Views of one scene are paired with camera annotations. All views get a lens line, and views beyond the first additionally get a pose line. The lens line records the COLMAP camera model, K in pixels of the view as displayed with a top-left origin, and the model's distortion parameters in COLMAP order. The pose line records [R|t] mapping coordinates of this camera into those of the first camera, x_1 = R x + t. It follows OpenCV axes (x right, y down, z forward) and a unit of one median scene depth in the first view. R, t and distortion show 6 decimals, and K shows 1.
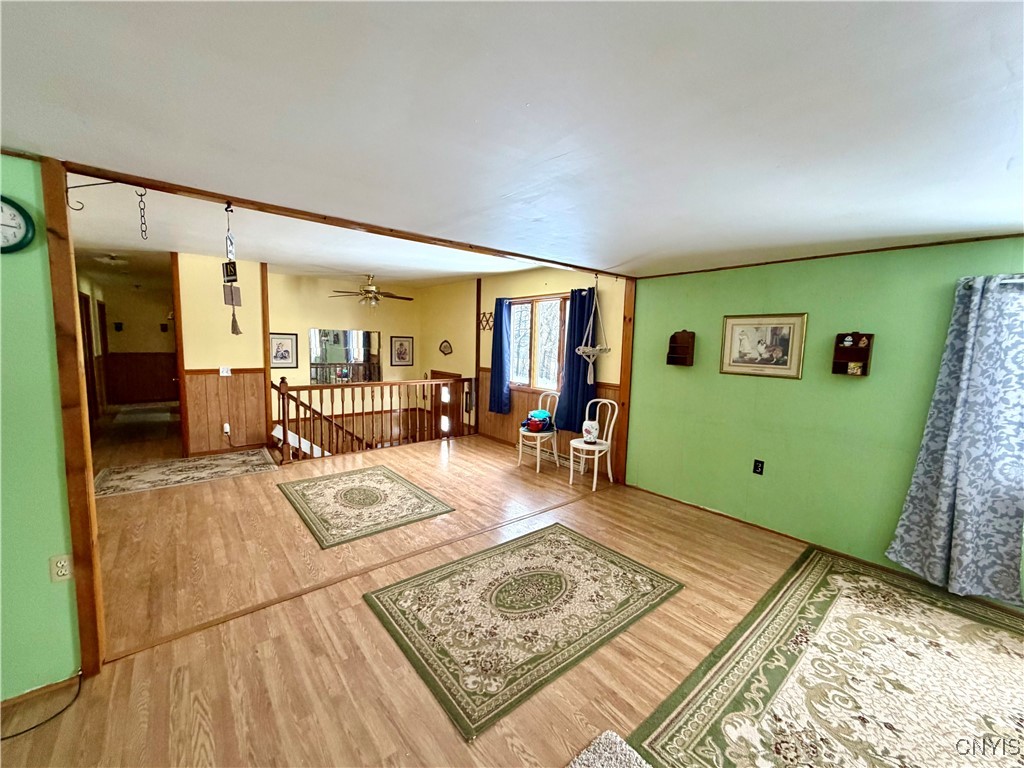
lens RADIAL K [[406.7, 0, 510.3], [0, 406.7, 384.1], [0, 0, 1]] dist [-0.000164, -0.000535]
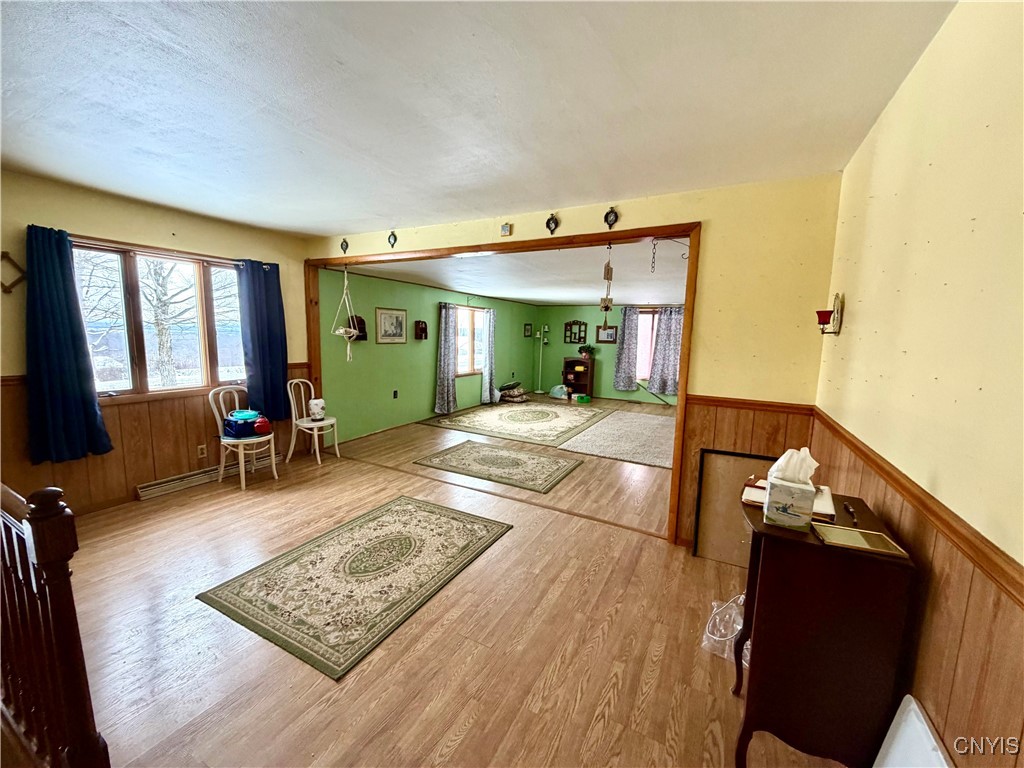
lens RADIAL K [[406.7, 0, 508.4], [0, 406.7, 383.5], [0, 0, 1]] dist [-0.000164, -0.000535]
pose [[-0.377850, -0.148676, 0.913852, -0.913338], [0.062909, 0.980619, 0.185550, -0.108894], [-0.923727, 0.127599, -0.361174, 0.892210]]
